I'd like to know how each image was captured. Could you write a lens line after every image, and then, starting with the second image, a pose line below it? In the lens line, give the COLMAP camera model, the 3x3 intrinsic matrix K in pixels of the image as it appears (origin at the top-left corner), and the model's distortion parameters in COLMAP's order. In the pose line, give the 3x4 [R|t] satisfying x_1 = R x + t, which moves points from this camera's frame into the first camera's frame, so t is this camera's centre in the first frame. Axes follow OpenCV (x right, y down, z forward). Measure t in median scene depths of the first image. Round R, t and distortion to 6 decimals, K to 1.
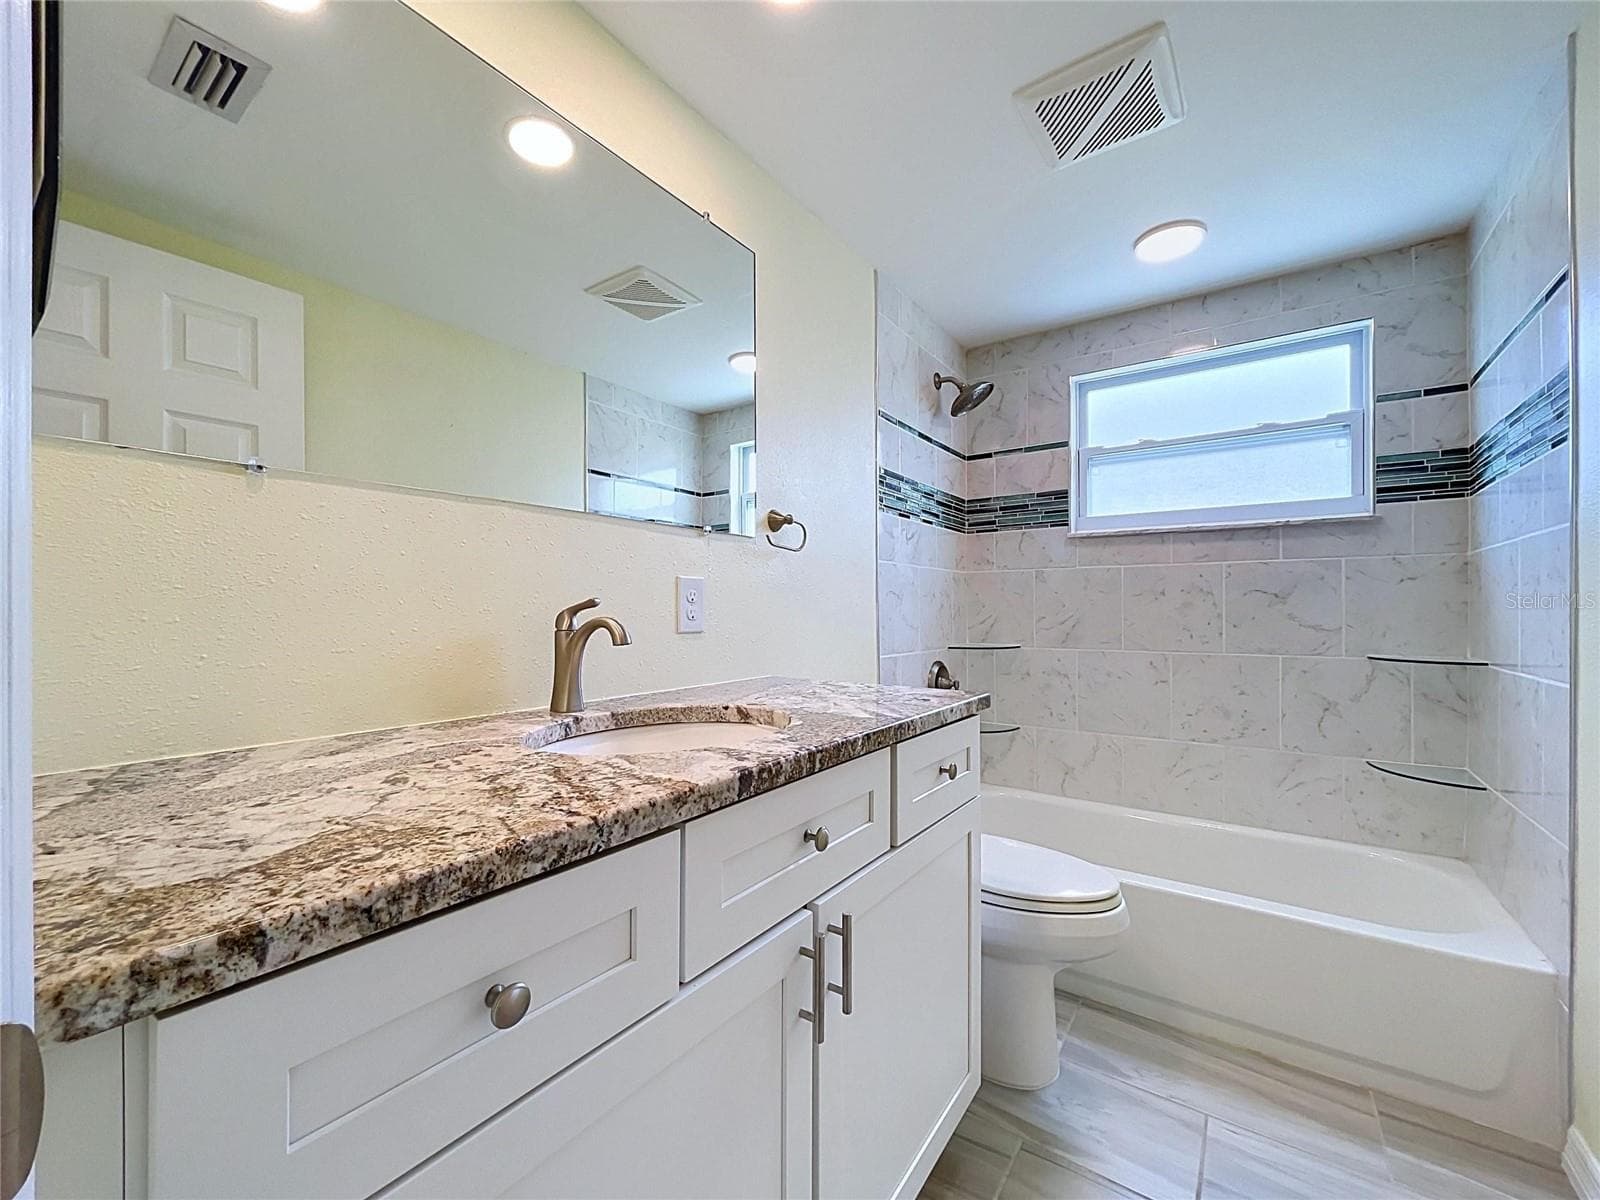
lens RADIAL K [[647.5, 0, 796.0], [0, 647.5, 608.4], [0, 0, 1]] dist [0.003430, 0.000242]
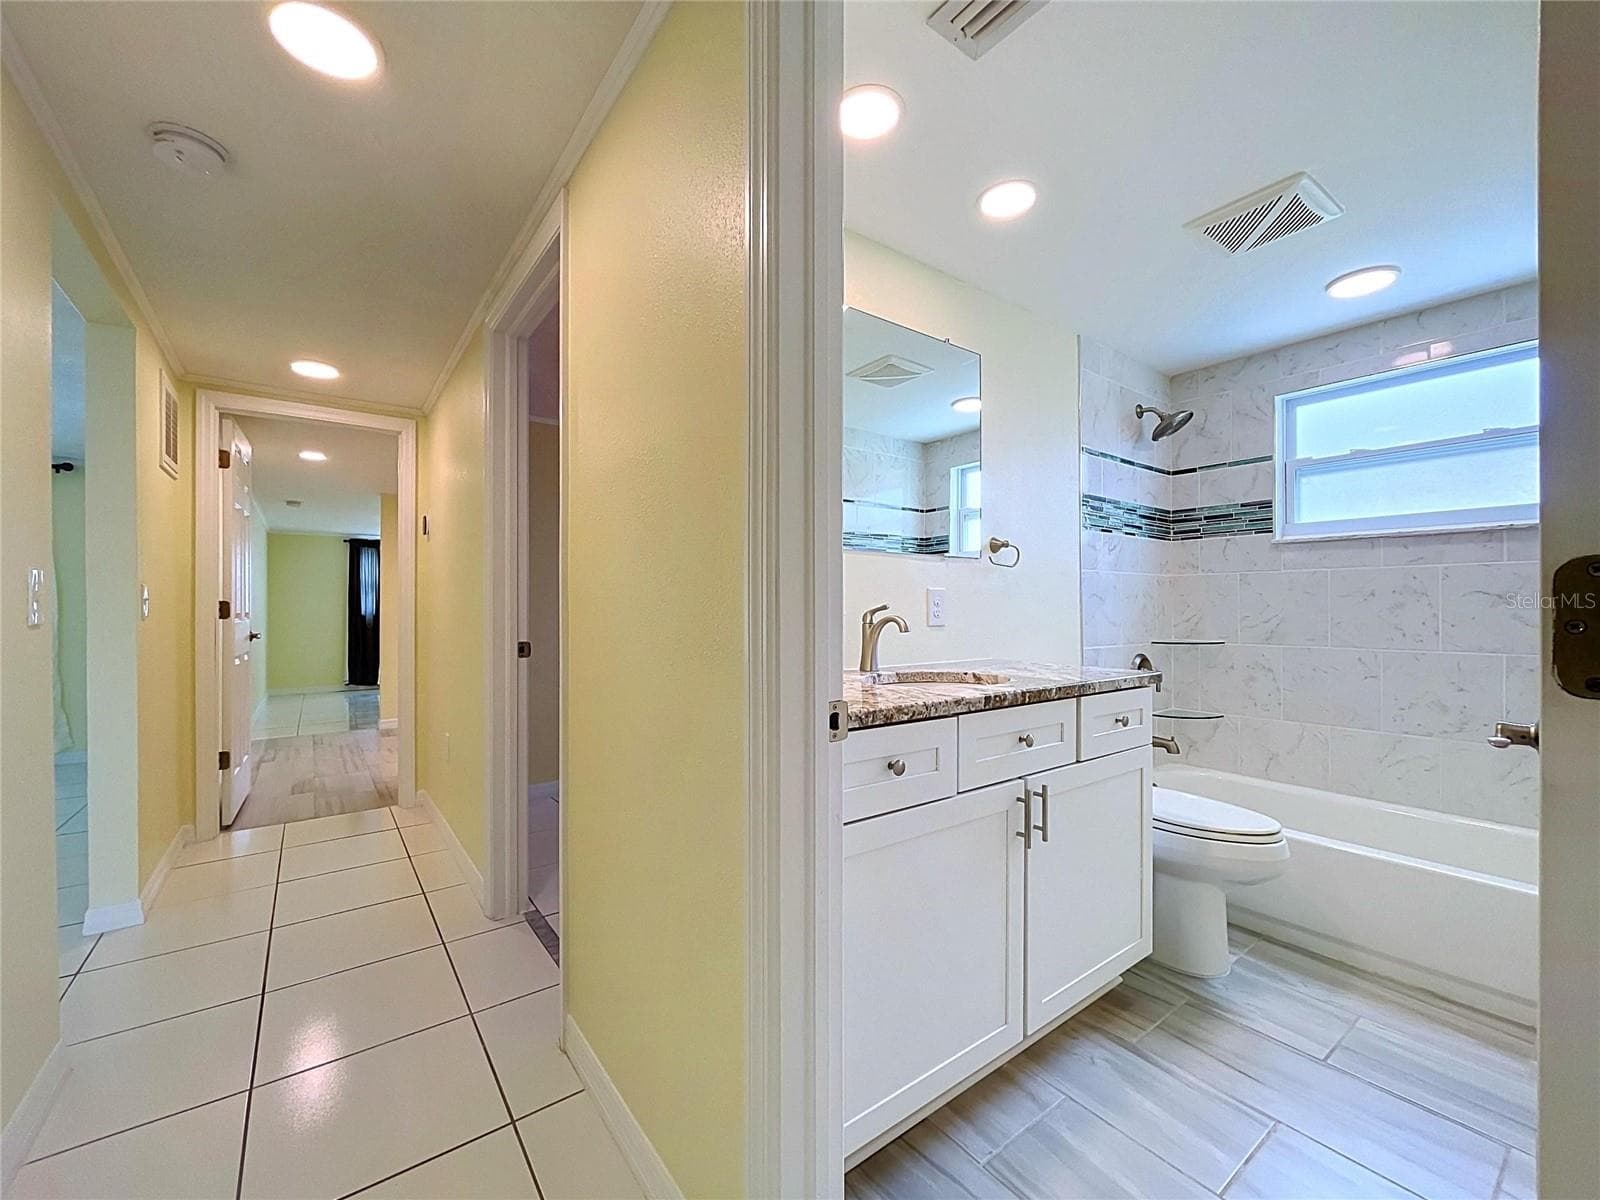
lens RADIAL K [[647.5, 0, 796.0], [0, 647.5, 608.4], [0, 0, 1]] dist [0.003430, 0.000242]
pose [[0.950975, 0.000062, -0.309269, -0.007644], [0.001244, 0.999991, 0.004026, -0.006264], [0.309266, -0.004214, 0.950966, -0.338912]]
